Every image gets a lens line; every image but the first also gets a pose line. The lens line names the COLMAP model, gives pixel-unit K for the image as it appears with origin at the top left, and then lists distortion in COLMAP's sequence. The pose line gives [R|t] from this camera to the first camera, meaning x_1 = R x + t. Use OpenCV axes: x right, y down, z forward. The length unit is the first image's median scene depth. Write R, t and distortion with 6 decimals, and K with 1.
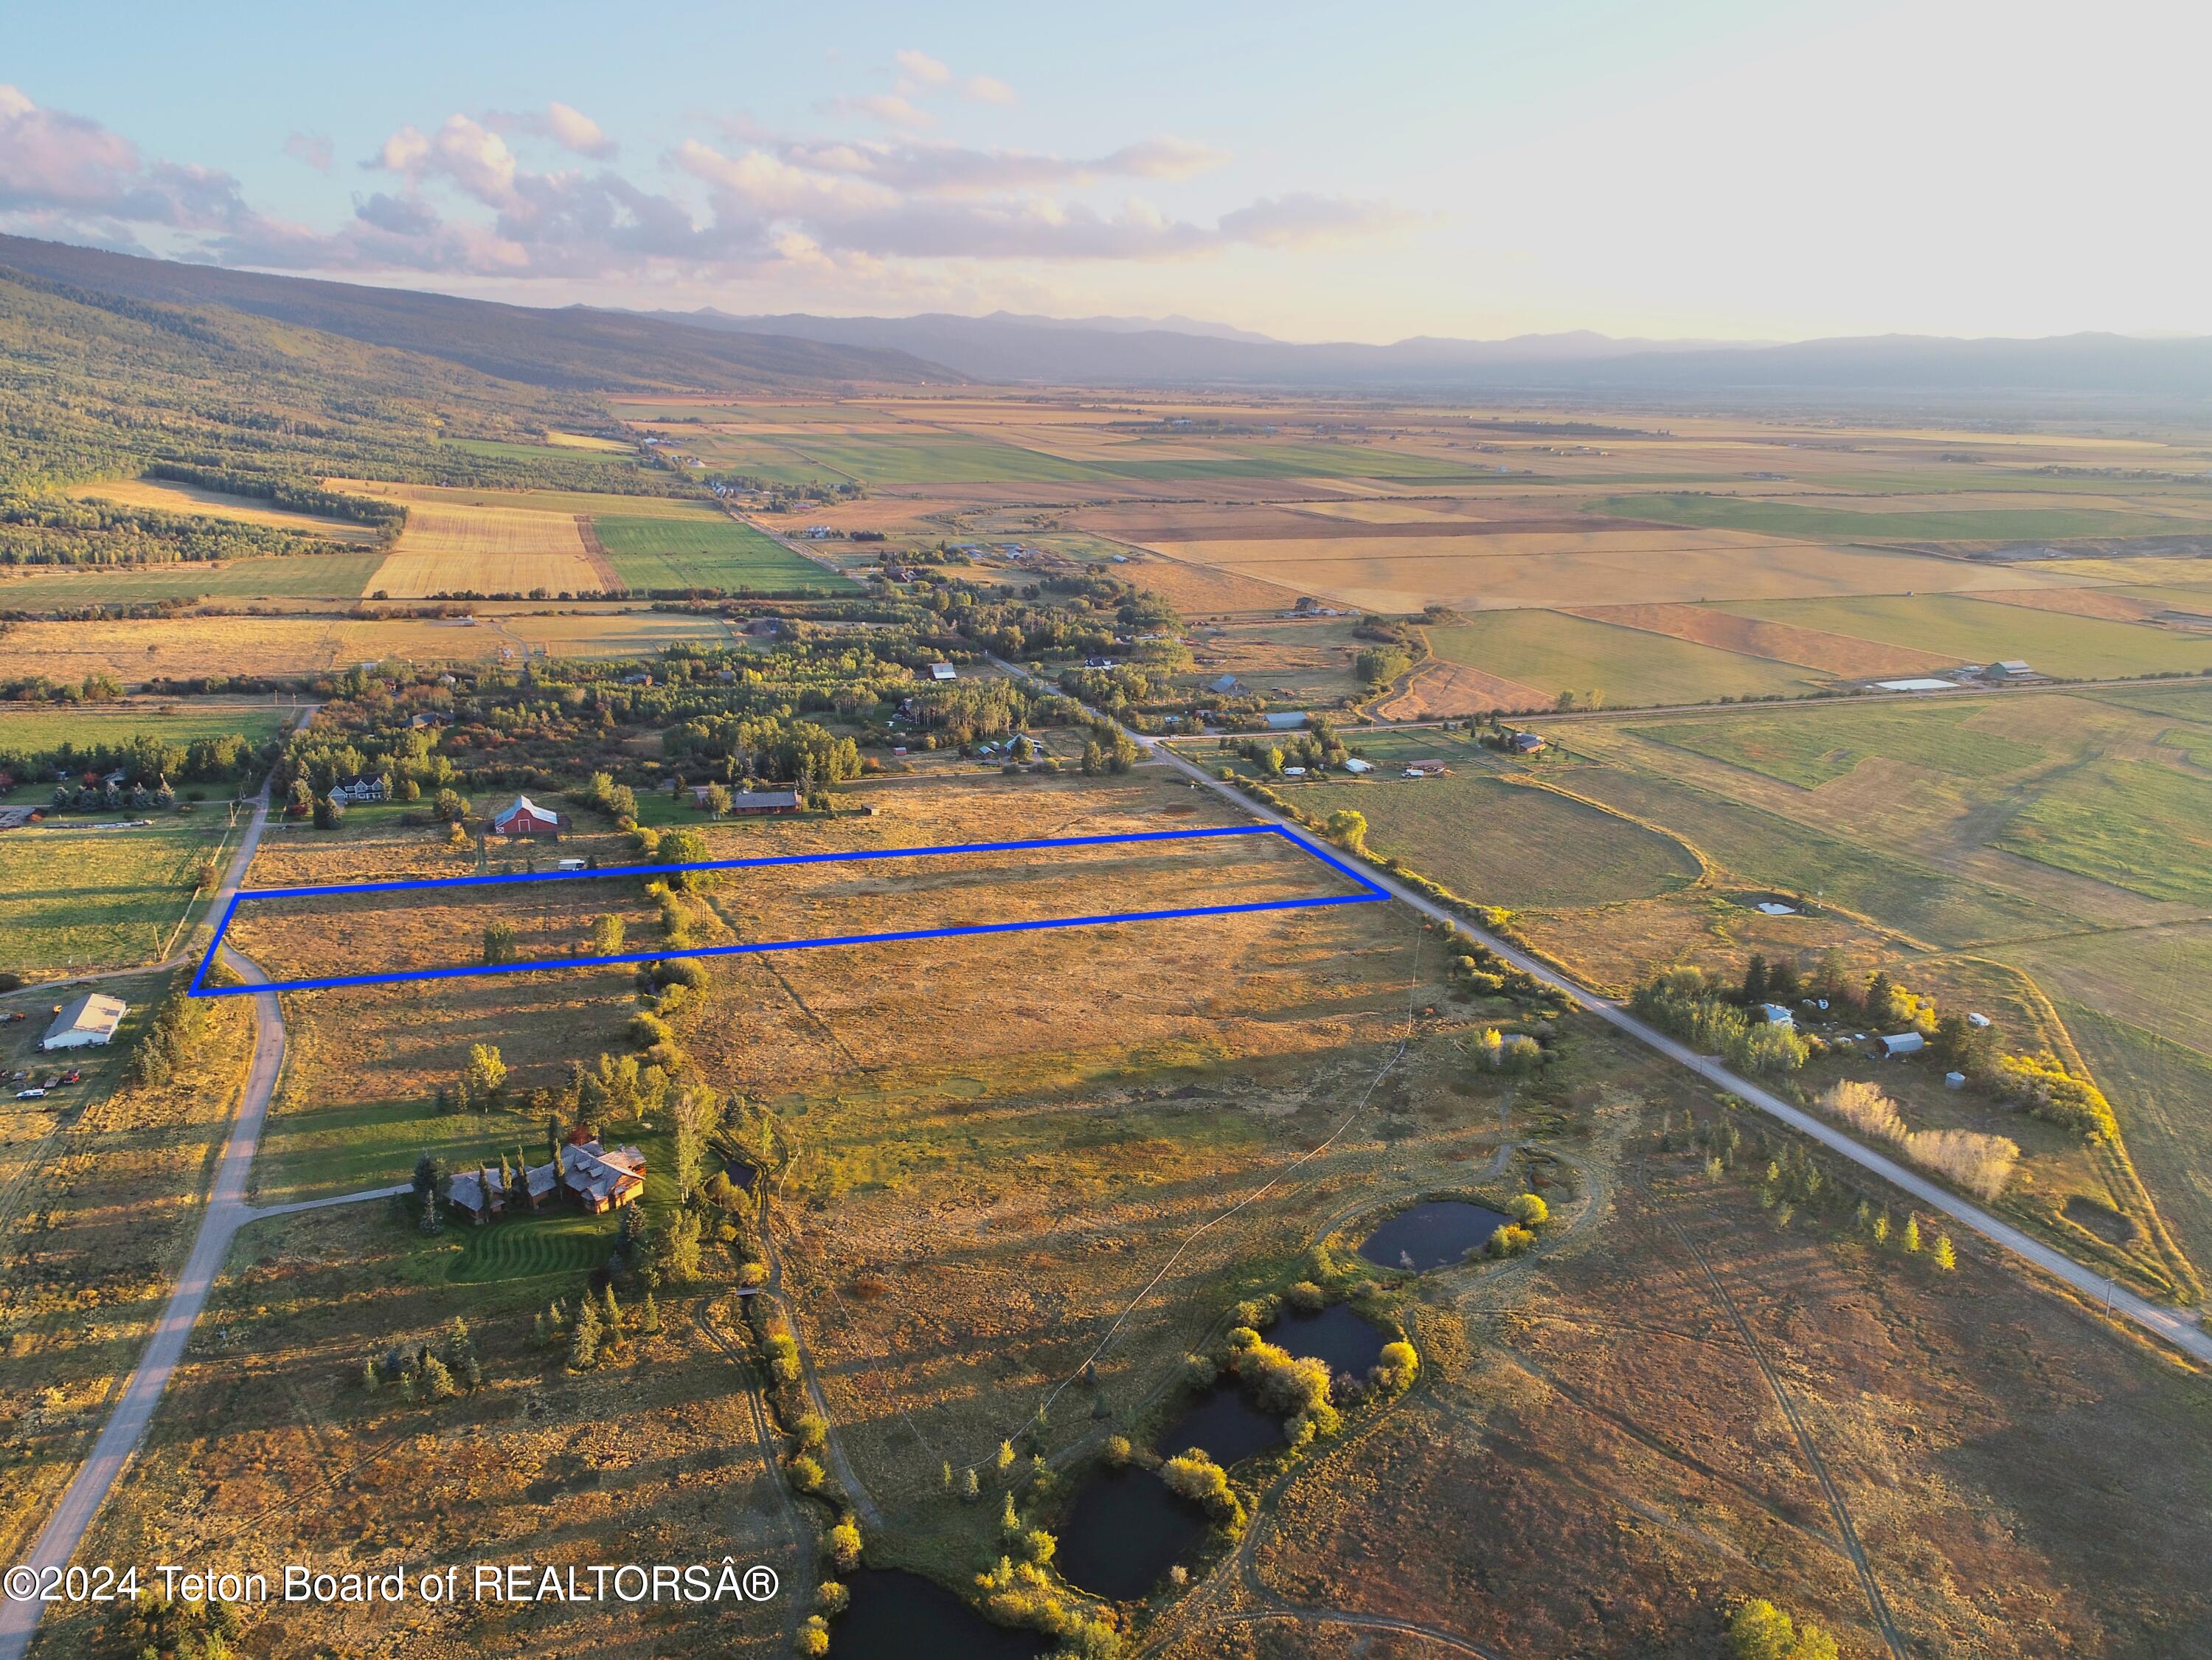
lens RADIAL K [[1666.4, 0, 1098.8], [0, 1666.4, 828.3], [0, 0, 1]] dist [0.005717, 0.001474]
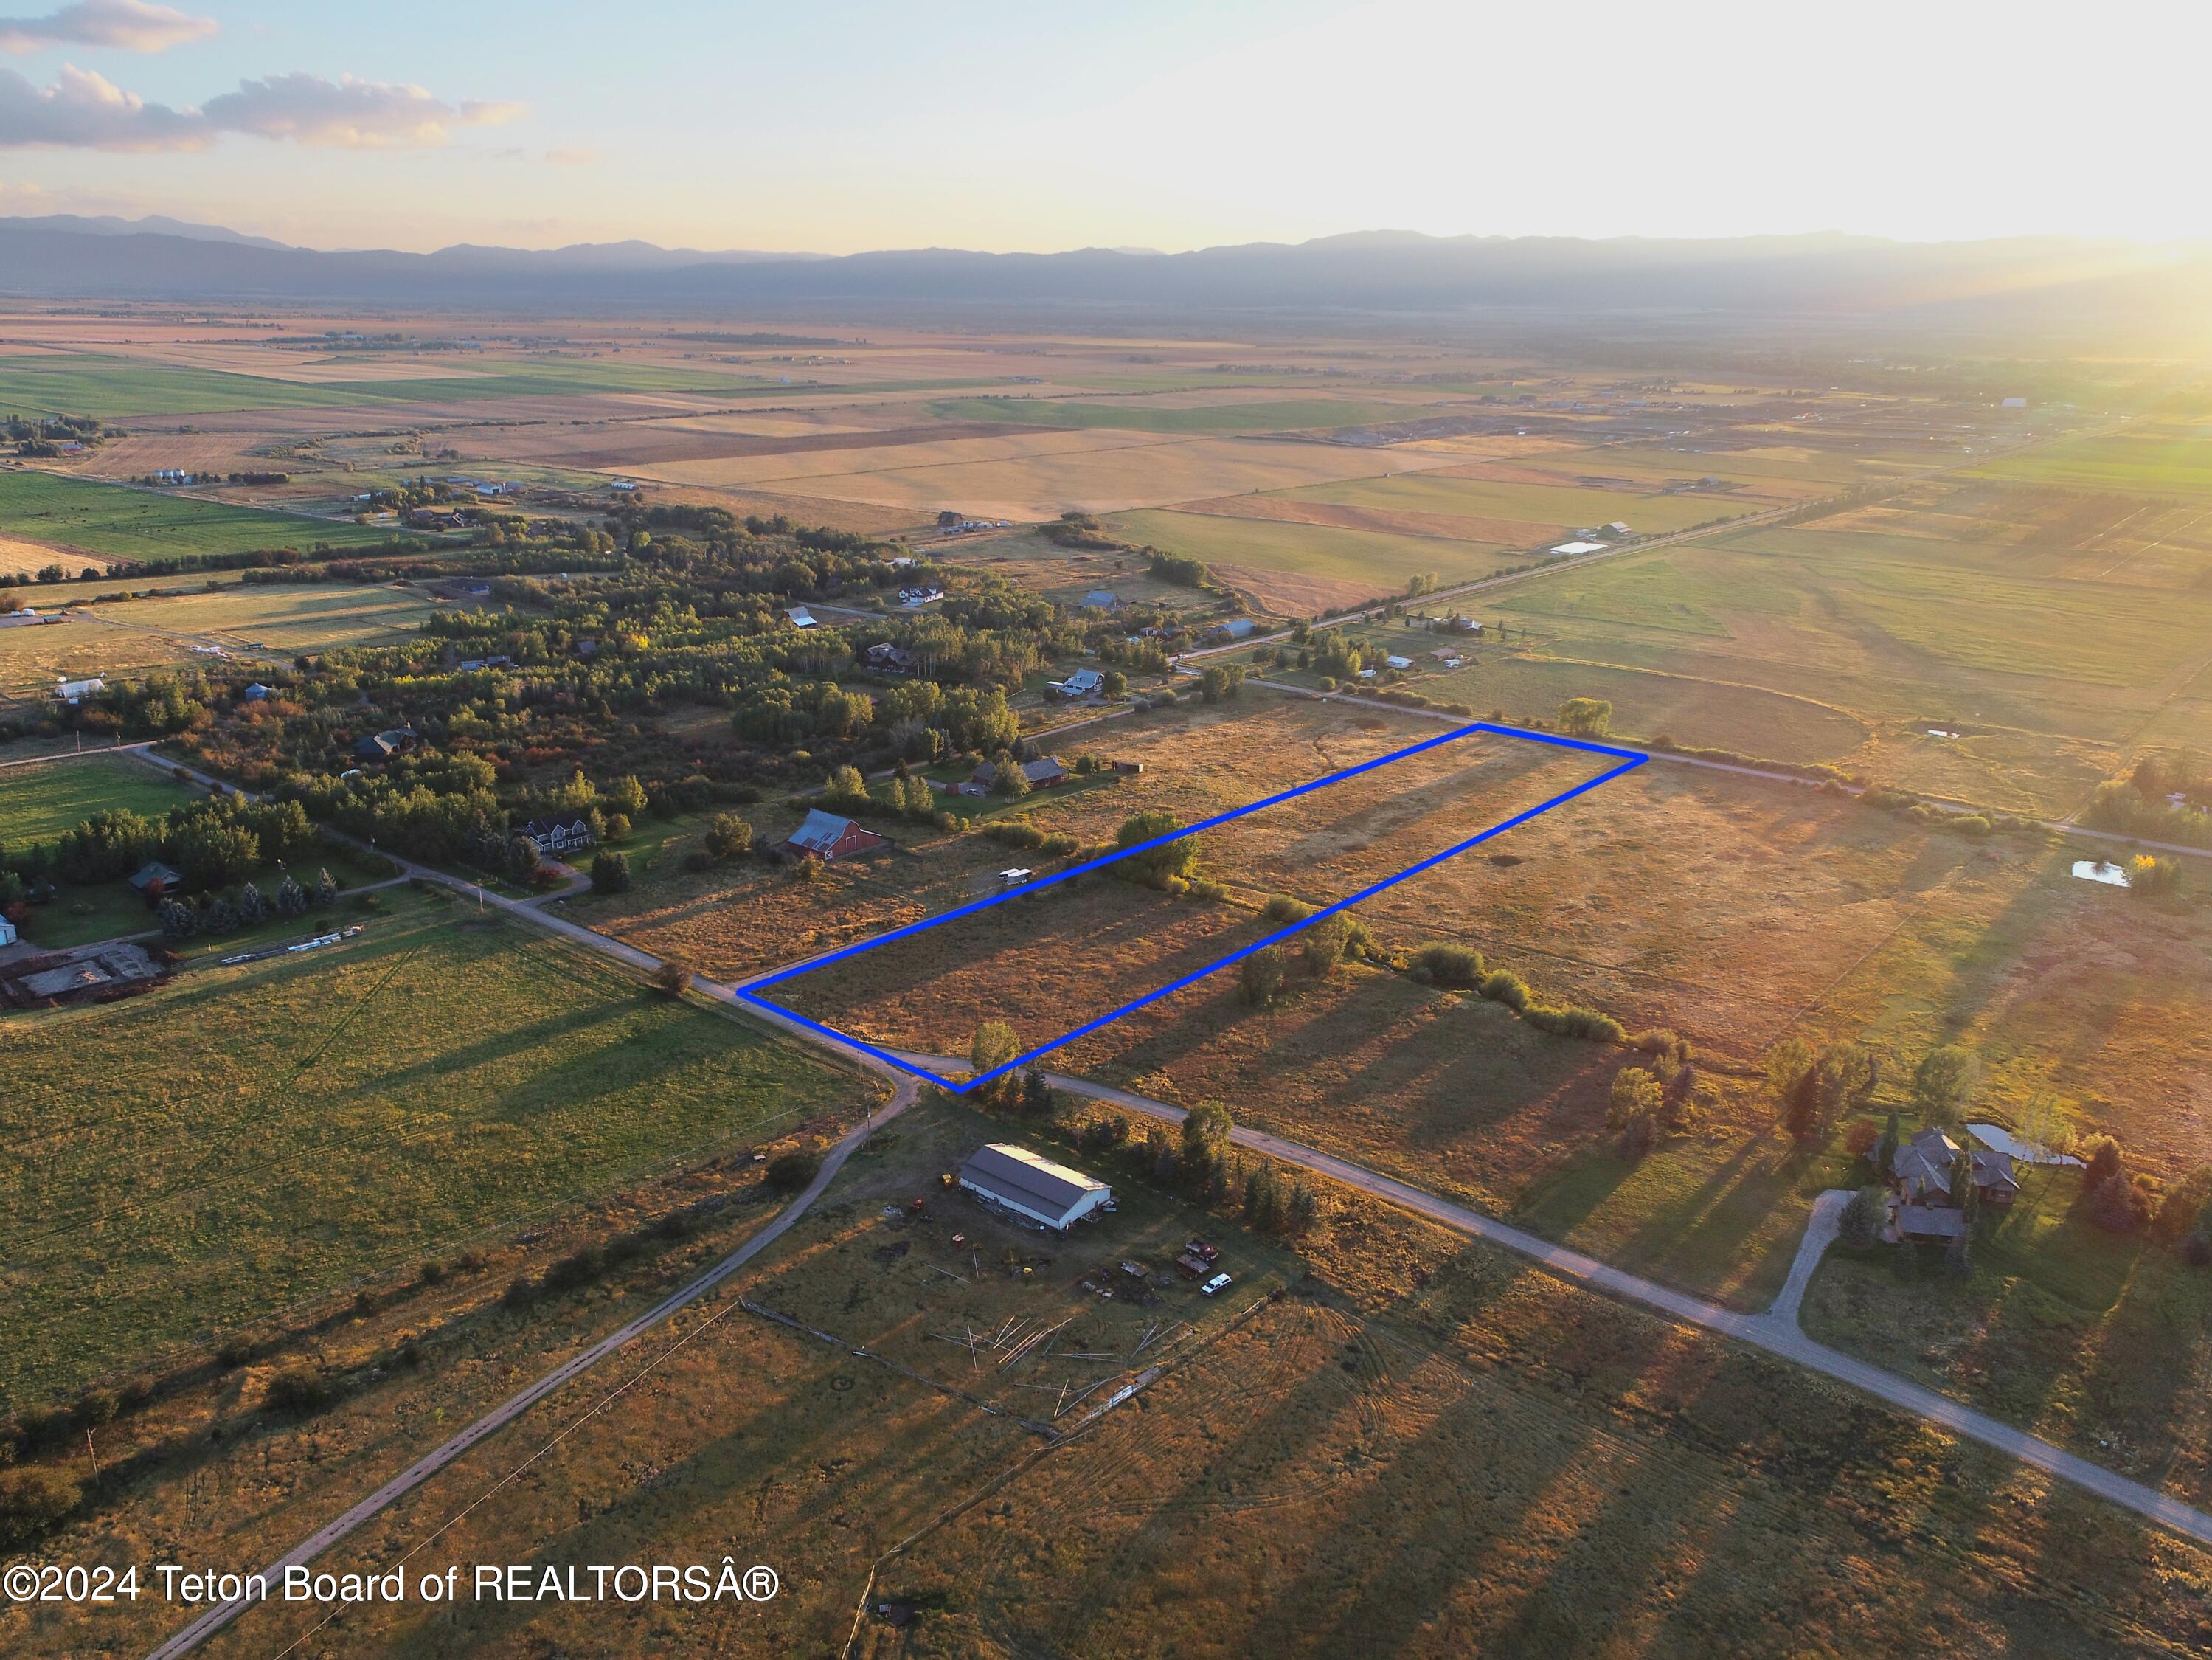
lens RADIAL K [[1666.4, 0, 1098.8], [0, 1666.4, 828.3], [0, 0, 1]] dist [0.005717, 0.001474]
pose [[0.856729, -0.159357, 0.490531, -0.664995], [0.135461, 0.987205, 0.084123, -0.062336], [-0.497661, -0.005623, 0.867354, 0.284332]]
